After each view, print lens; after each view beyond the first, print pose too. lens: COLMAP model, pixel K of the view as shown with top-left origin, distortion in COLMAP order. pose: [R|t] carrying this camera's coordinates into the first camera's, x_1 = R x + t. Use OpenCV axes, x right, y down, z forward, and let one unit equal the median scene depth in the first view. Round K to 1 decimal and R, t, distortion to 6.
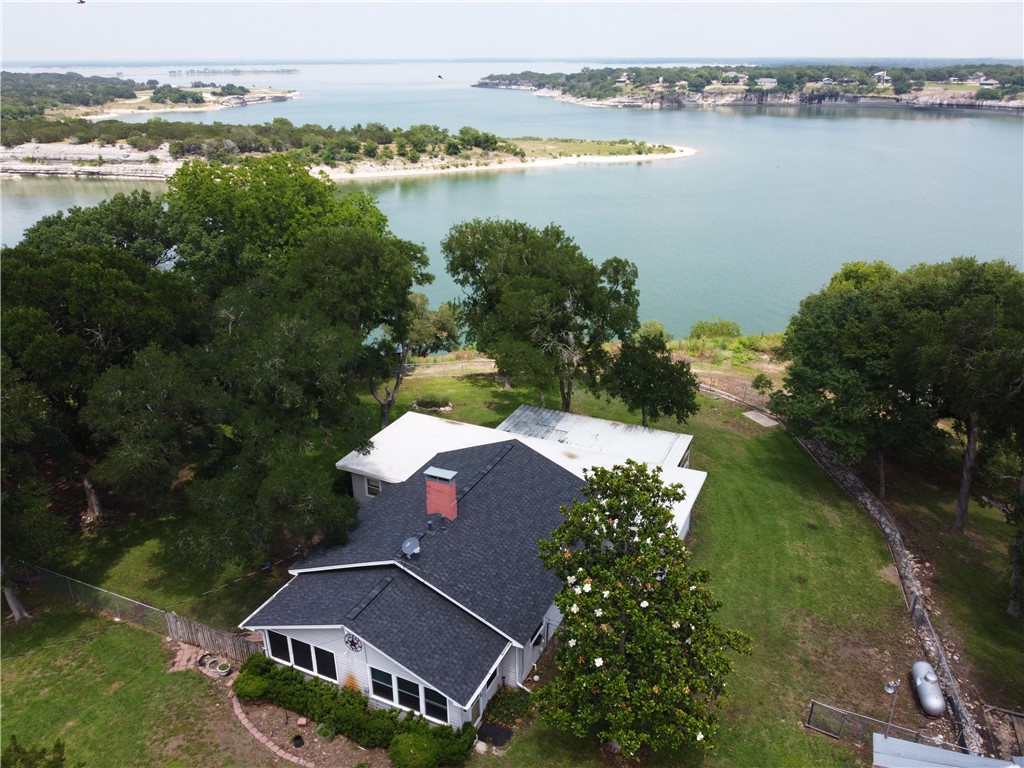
lens RADIAL K [[781.0, 0, 512.0], [0, 781.0, 386.6], [0, 0, 1]] dist [-0.008503, -0.000443]
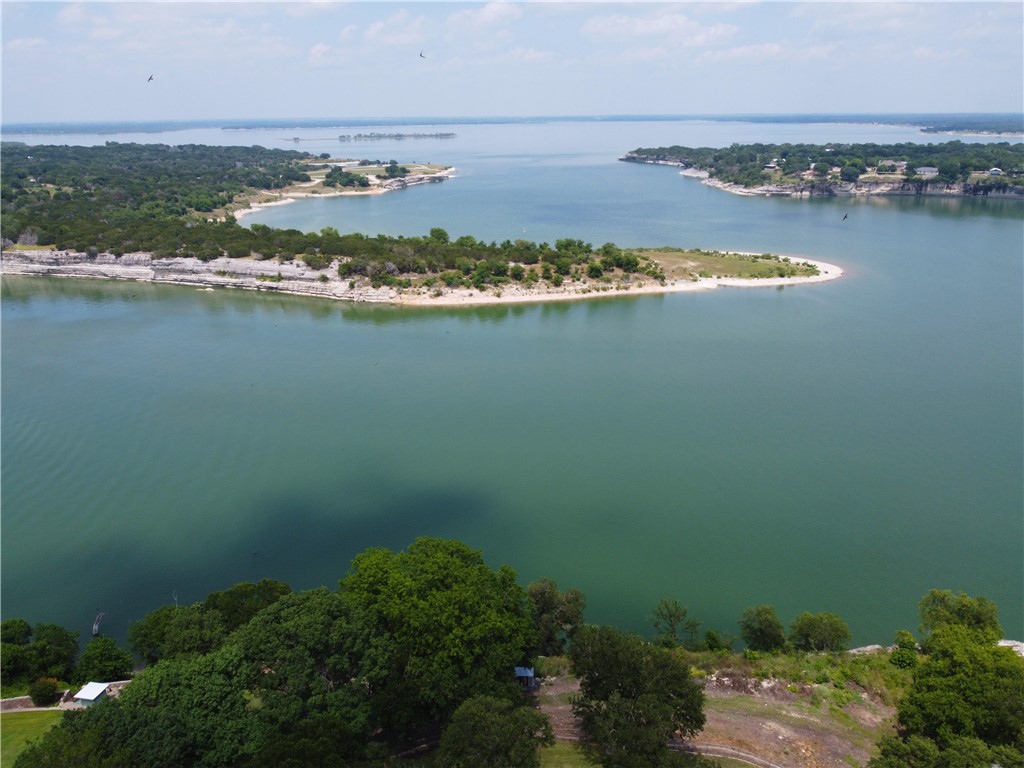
lens RADIAL K [[781.0, 0, 511.2], [0, 781.0, 386.8], [0, 0, 1]] dist [-0.008503, -0.000443]
pose [[0.983673, 0.054360, -0.171561, 0.001497], [-0.064699, 0.996374, -0.055256, -0.079004], [0.167935, 0.065454, 0.983623, -0.034368]]
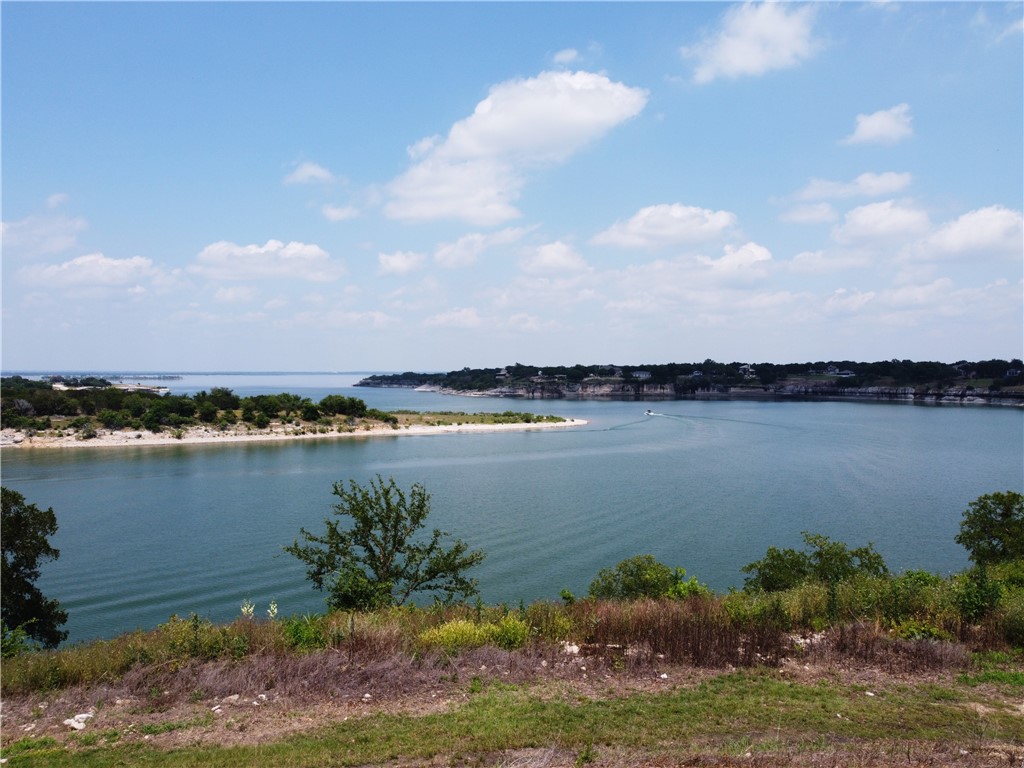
lens RADIAL K [[781.0, 0, 511.9], [0, 781.0, 383.4], [0, 0, 1]] dist [-0.008503, -0.000443]
pose [[0.989445, 0.002831, 0.144878, 0.015847], [0.051938, 0.926451, -0.372815, -0.006257], [-0.135278, 0.376405, 0.916526, 0.163099]]
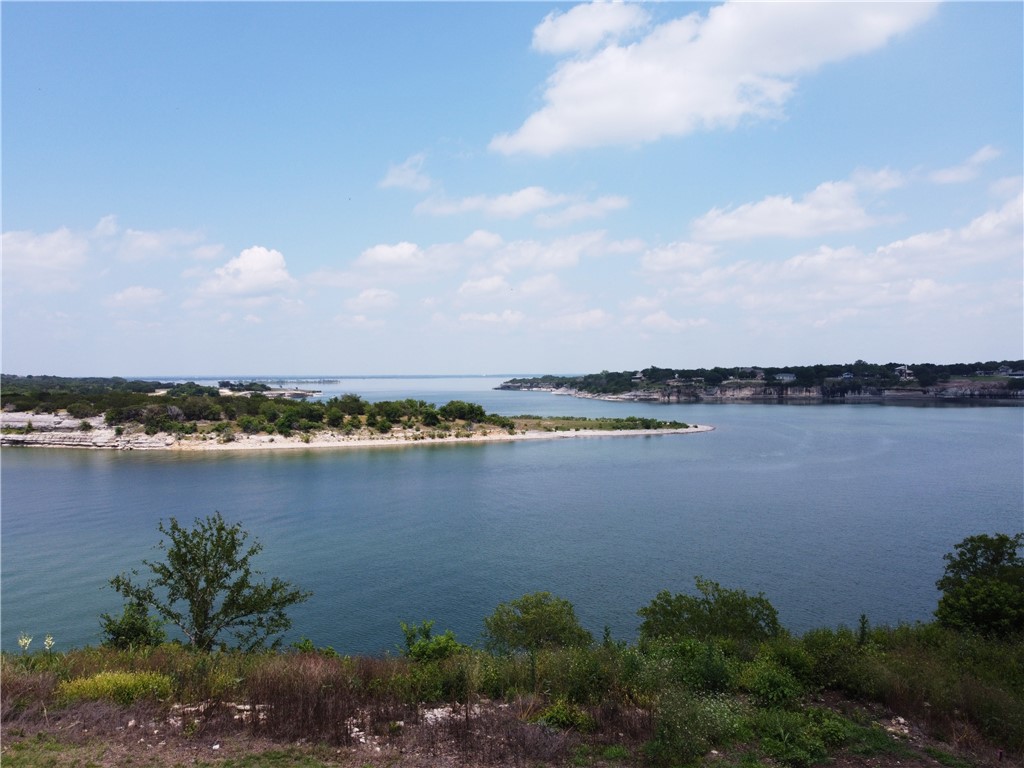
lens RADIAL K [[781.0, 0, 511.3], [0, 781.0, 383.8], [0, 0, 1]] dist [-0.008503, -0.000443]
pose [[0.999111, -0.001402, -0.042142, 0.047448], [-0.014659, 0.925557, -0.378324, -0.009326], [0.039535, 0.378605, 0.924713, 0.160173]]
